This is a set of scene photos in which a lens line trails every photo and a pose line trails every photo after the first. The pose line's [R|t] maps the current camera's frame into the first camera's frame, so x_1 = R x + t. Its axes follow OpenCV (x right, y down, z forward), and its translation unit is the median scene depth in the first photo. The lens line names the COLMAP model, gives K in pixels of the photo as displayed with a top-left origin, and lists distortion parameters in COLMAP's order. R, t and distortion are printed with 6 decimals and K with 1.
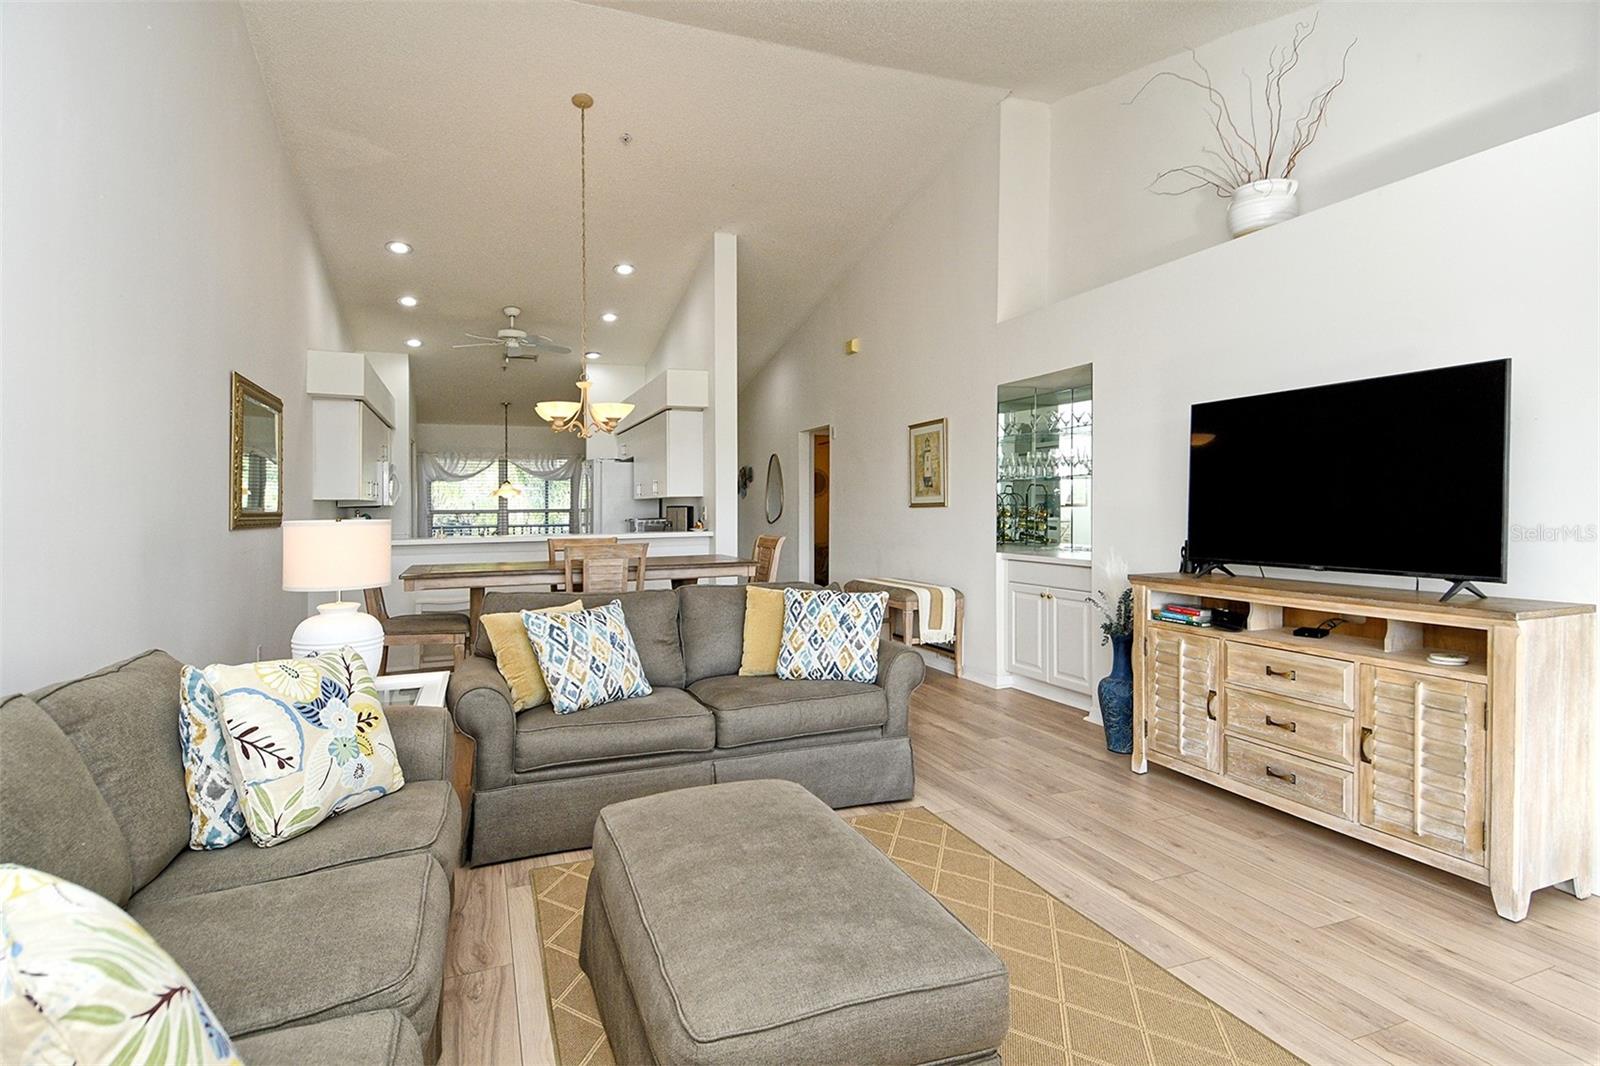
lens RADIAL K [[856.2, 0, 843.8], [0, 856.2, 527.3], [0, 0, 1]] dist [0.055125, -0.039450]
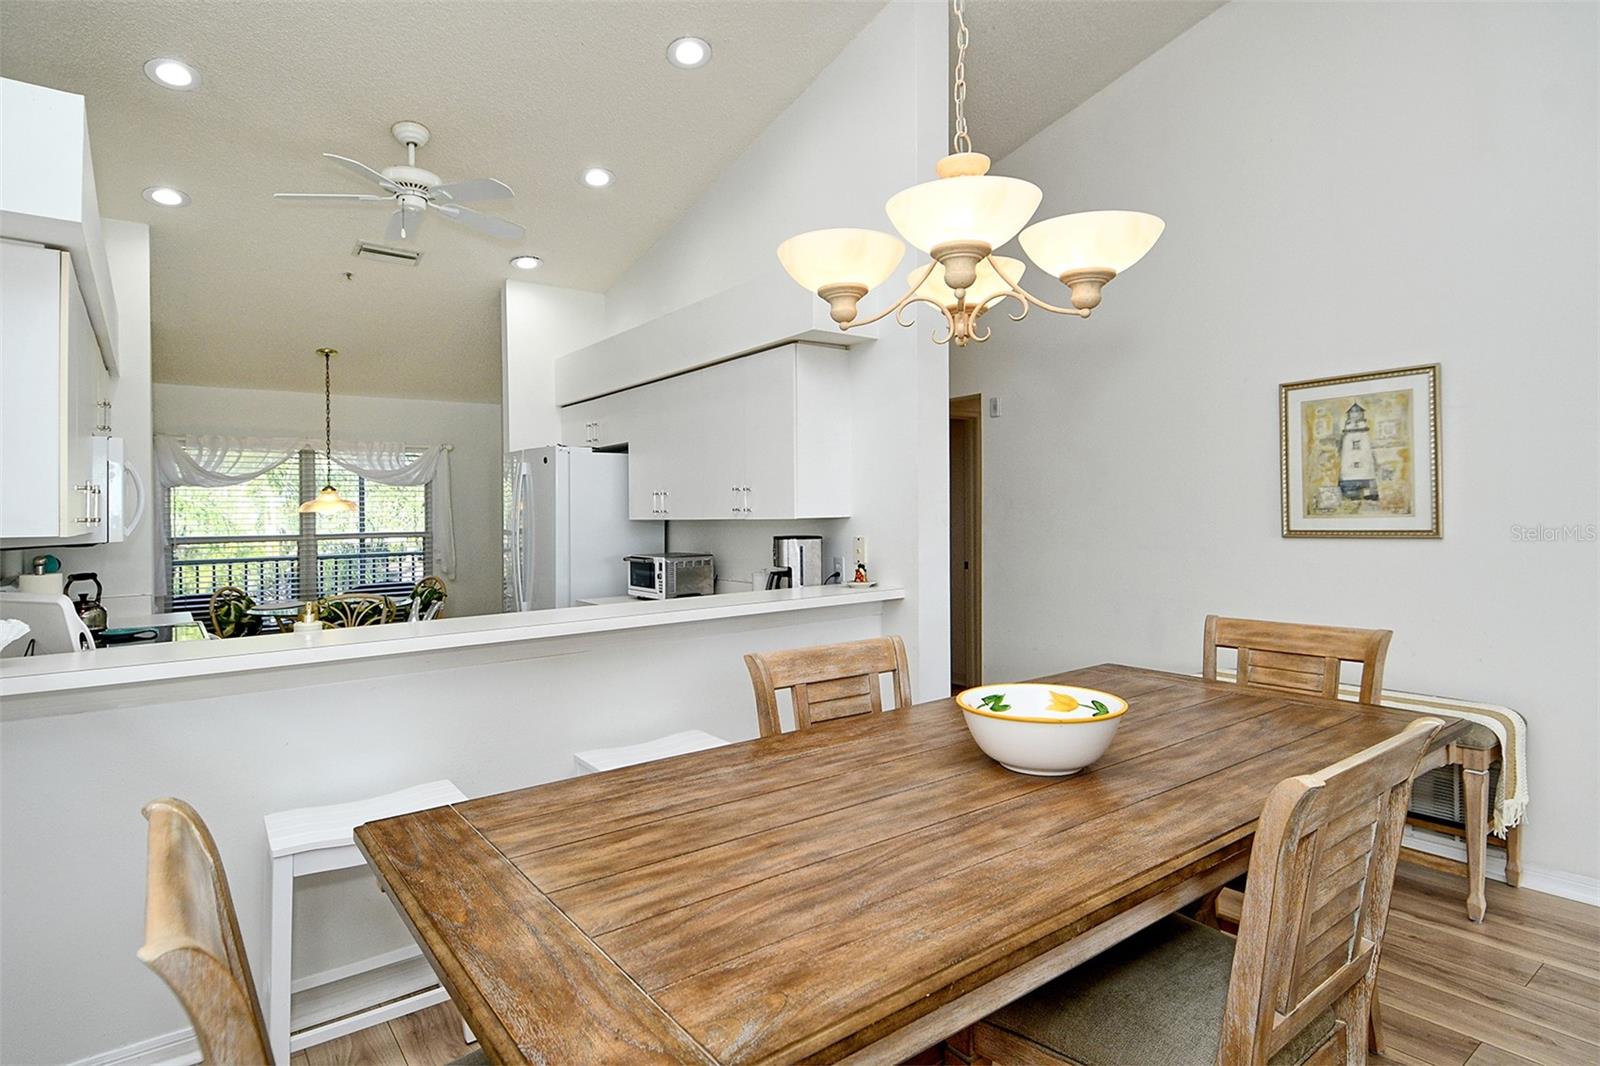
lens RADIAL K [[839.3, 0, 819.0], [0, 839.3, 549.1], [0, 0, 1]] dist [0.049519, -0.038490]
pose [[0.967068, -0.011536, 0.254256, -0.267583], [0.008233, 0.999867, 0.014051, -0.020638], [-0.254385, -0.011496, 0.967035, 0.447185]]
